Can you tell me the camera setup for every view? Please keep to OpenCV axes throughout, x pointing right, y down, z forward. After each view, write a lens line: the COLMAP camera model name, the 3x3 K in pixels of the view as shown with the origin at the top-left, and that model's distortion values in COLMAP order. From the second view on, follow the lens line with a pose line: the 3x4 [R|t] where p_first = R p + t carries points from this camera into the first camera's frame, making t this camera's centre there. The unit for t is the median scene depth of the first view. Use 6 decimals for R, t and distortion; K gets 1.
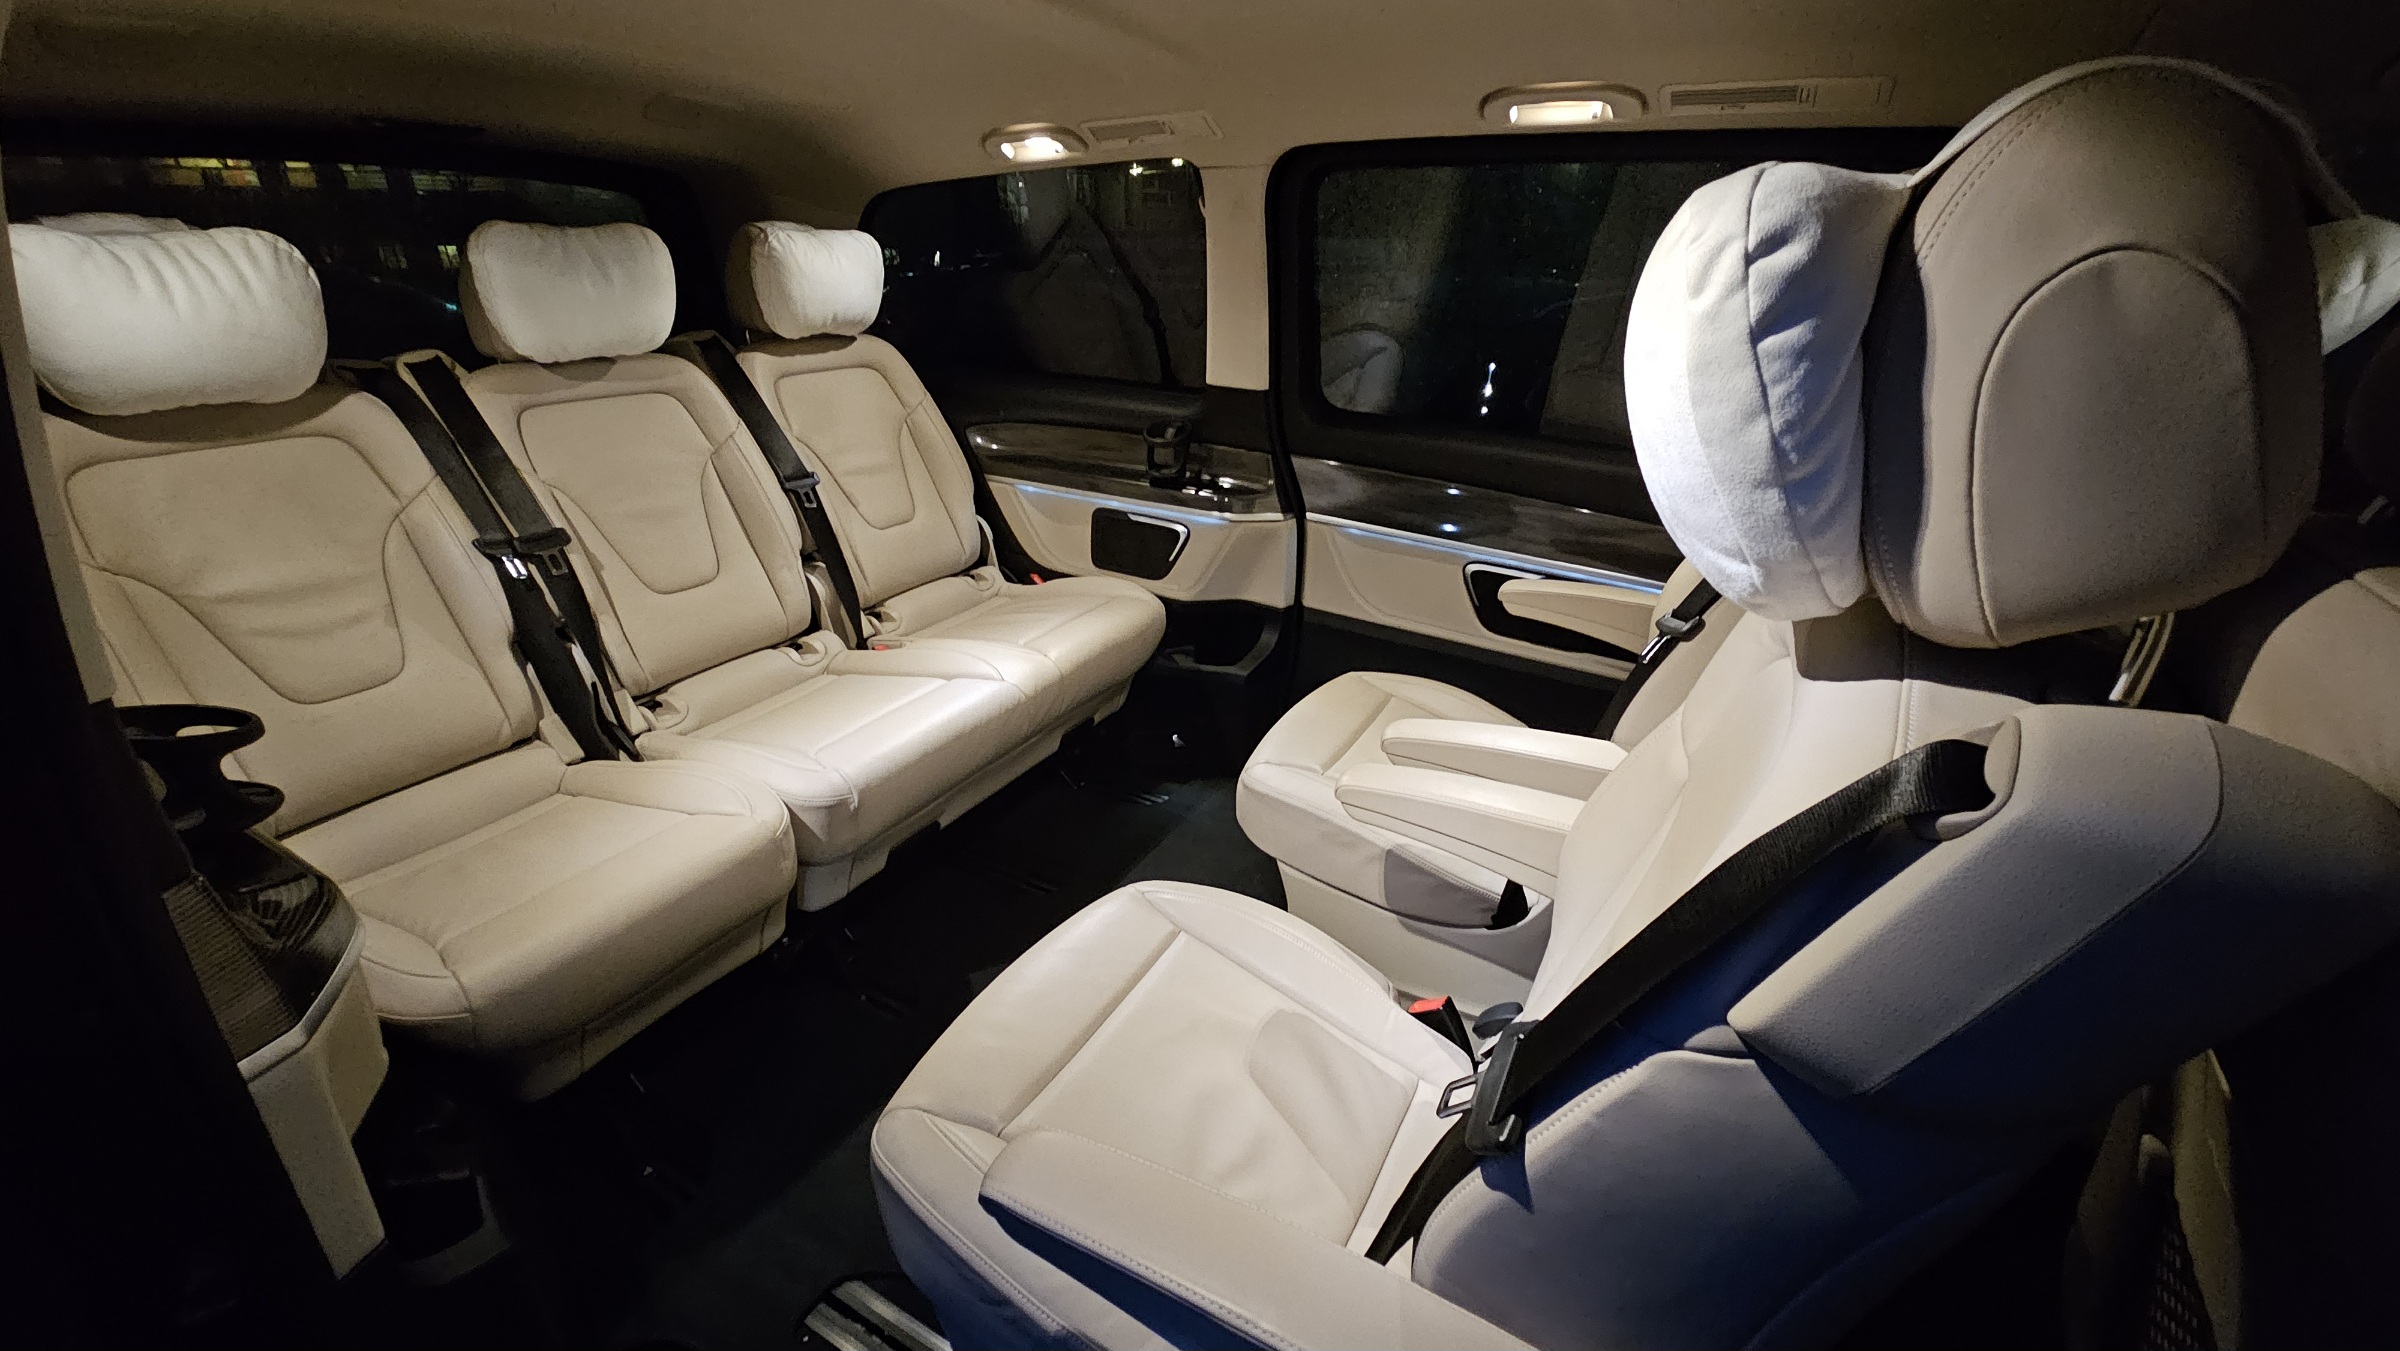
lens RADIAL K [[938.8, 0, 1197.8], [0, 938.8, 669.0], [0, 0, 1]] dist [-0.008805, -0.000095]
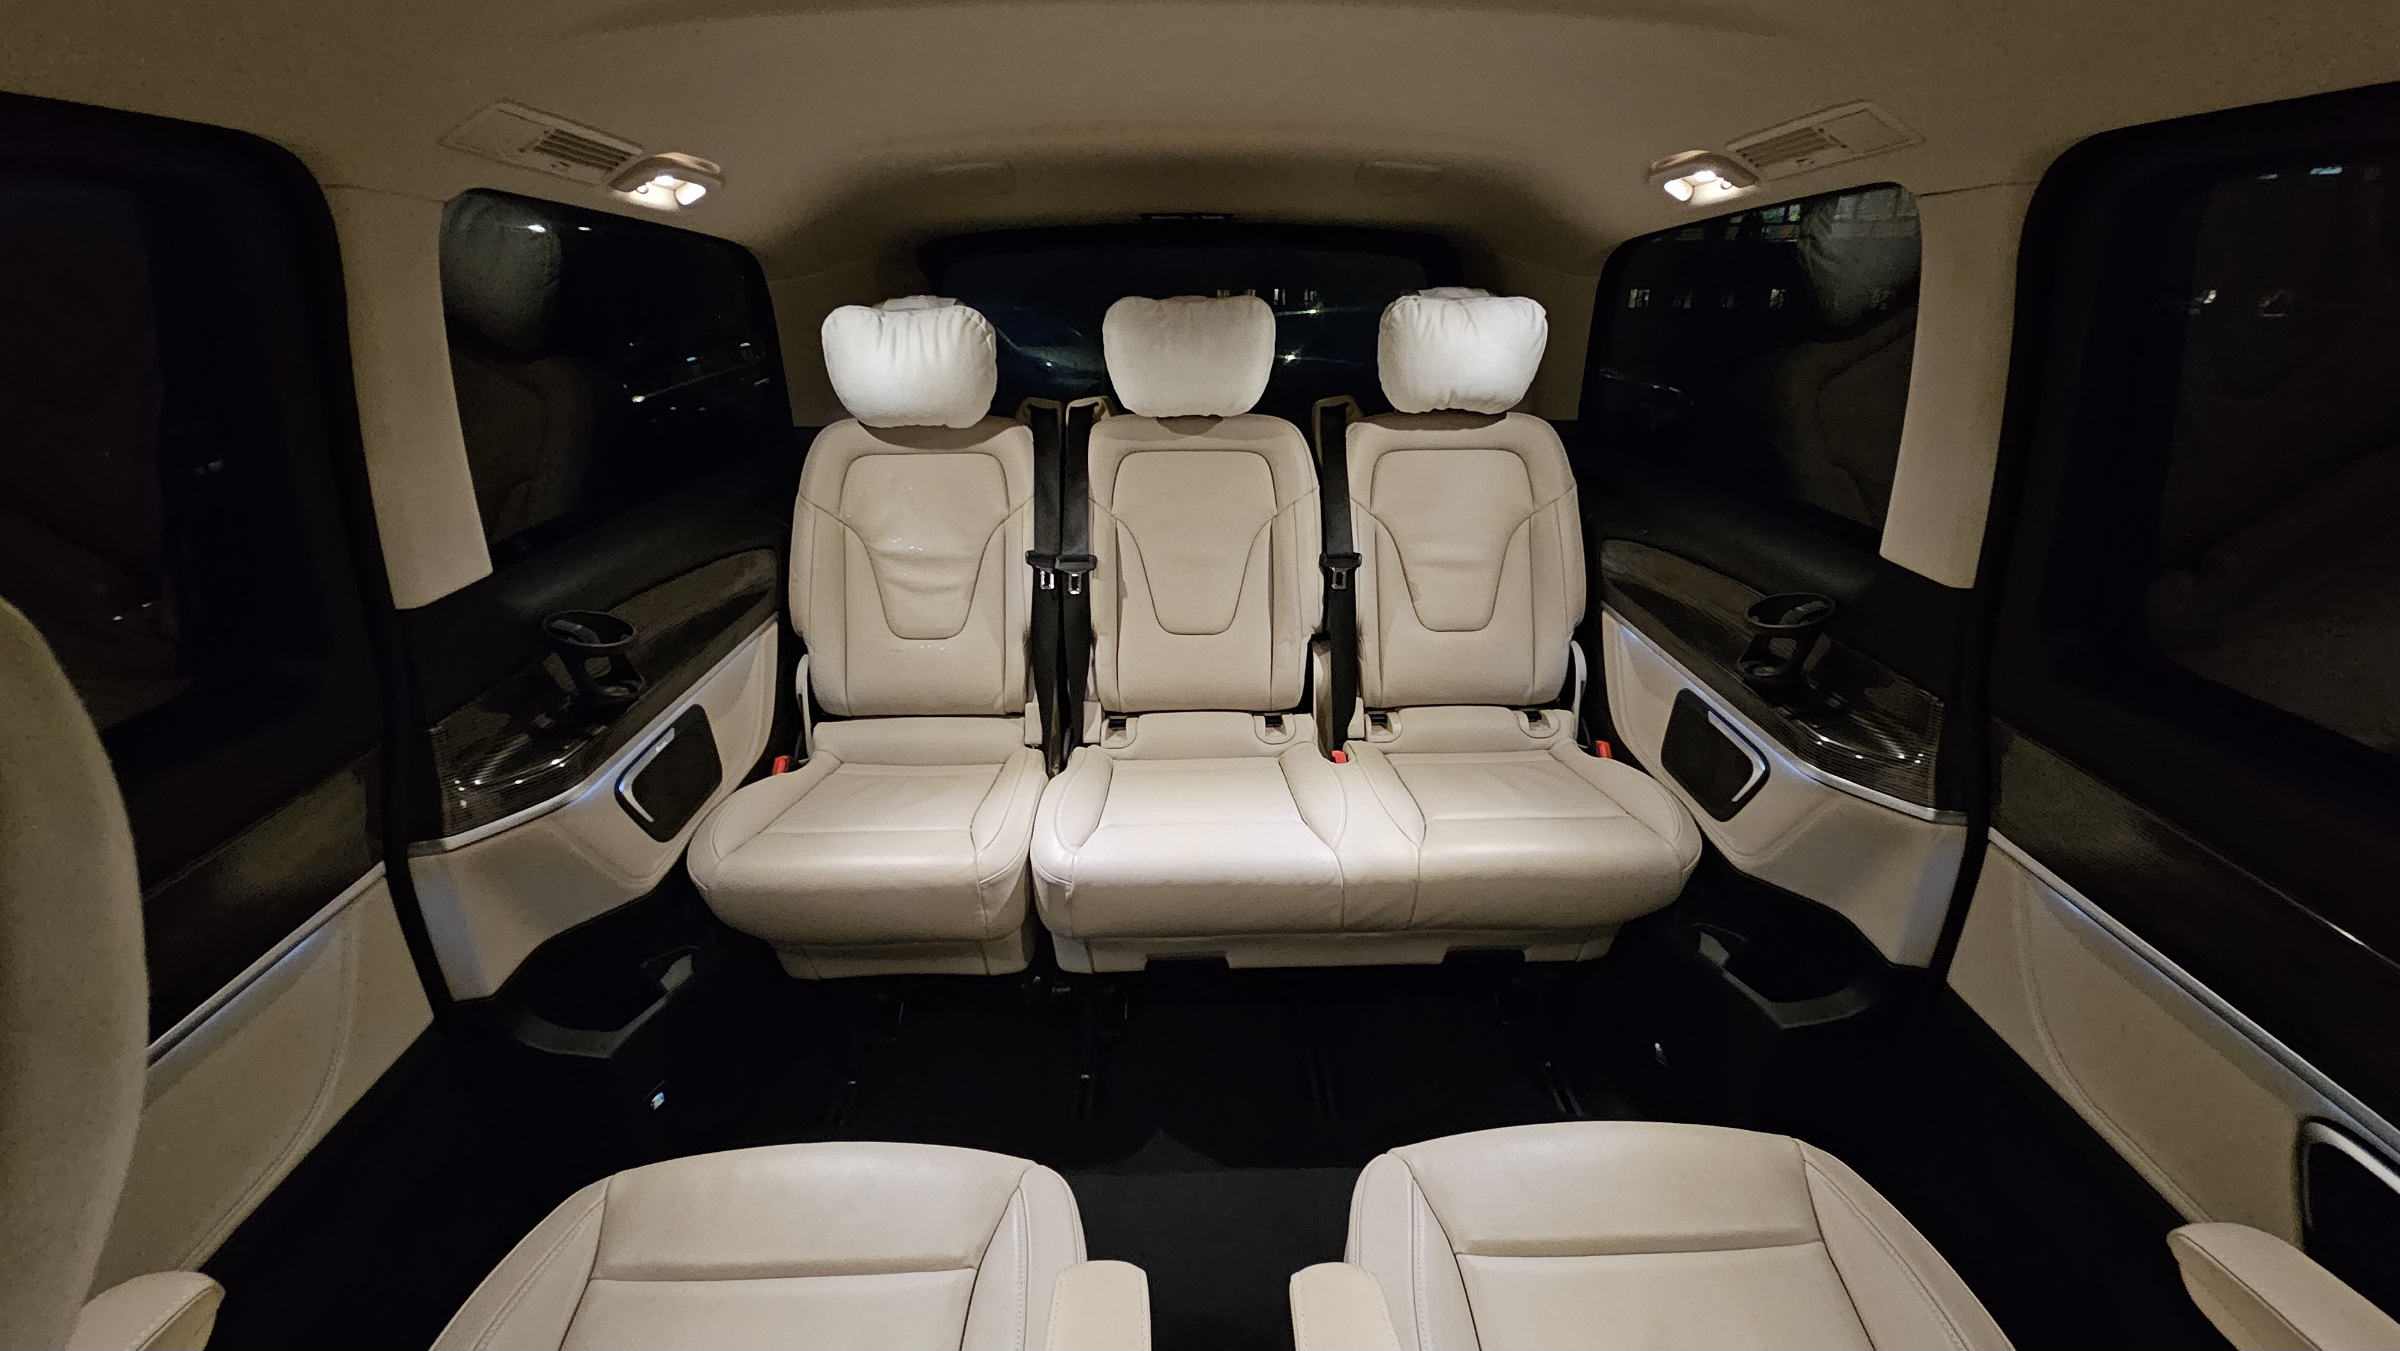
lens RADIAL K [[938.8, 0, 1200.0], [0, 938.8, 685.0], [0, 0, 1]] dist [-0.008805, -0.000095]
pose [[0.523251, 0.324506, -0.787975, 0.284679], [-0.340641, 0.927220, 0.155649, -0.180544], [0.781135, 0.186973, 0.595709, 0.342831]]
